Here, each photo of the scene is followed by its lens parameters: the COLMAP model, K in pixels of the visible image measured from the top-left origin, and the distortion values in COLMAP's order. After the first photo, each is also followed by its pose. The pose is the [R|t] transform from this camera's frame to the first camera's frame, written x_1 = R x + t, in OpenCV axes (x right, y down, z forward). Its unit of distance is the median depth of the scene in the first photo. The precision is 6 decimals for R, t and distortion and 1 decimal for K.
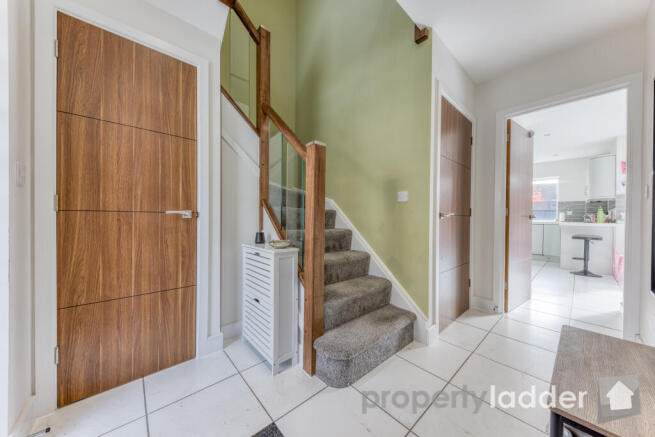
lens RADIAL K [[224.4, 0, 327.5], [0, 224.4, 218.5], [0, 0, 1]] dist [-0.000283, -0.000061]
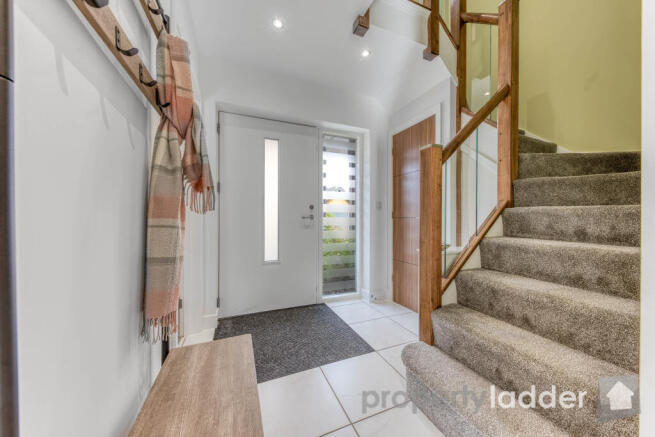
lens RADIAL K [[224.4, 0, 327.5], [0, 224.4, 218.5], [0, 0, 1]] dist [-0.000283, -0.000061]
pose [[-0.338253, -0.009916, -0.941003, 0.945547], [0.000012, 0.999944, -0.010541, -0.008069], [0.941055, -0.003577, -0.338234, 0.839445]]
